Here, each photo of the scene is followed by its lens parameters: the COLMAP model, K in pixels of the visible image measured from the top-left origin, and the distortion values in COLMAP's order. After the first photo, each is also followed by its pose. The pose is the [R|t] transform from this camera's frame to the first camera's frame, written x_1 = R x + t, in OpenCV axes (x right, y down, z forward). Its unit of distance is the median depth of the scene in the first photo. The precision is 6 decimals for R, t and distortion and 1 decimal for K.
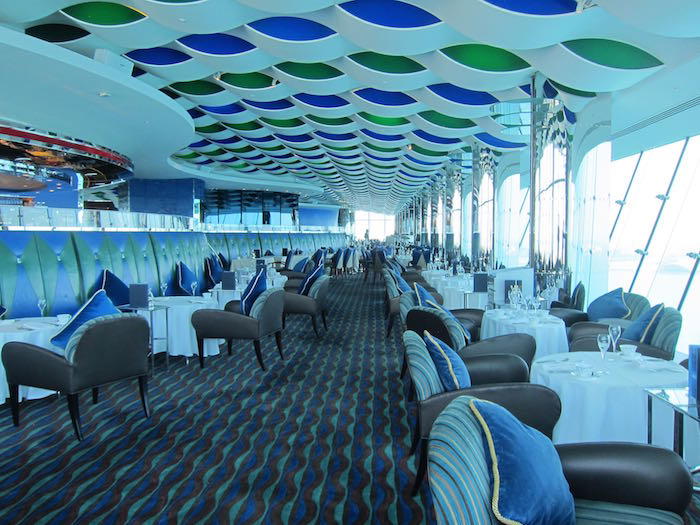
lens RADIAL K [[585.5, 0, 350.0], [0, 585.5, 262.5], [0, 0, 1]] dist [-0.057362, 0.012426]
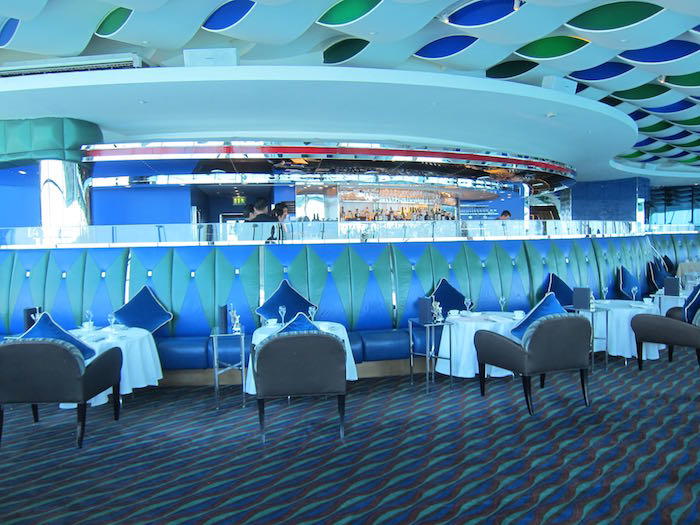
lens RADIAL K [[585.5, 0, 350.0], [0, 585.5, 262.5], [0, 0, 1]] dist [-0.057362, 0.012426]
pose [[0.749308, 0.014683, -0.662059, 0.036995], [-0.013209, 0.999887, 0.007226, -0.012450], [0.662090, 0.003331, 0.749417, -0.119114]]
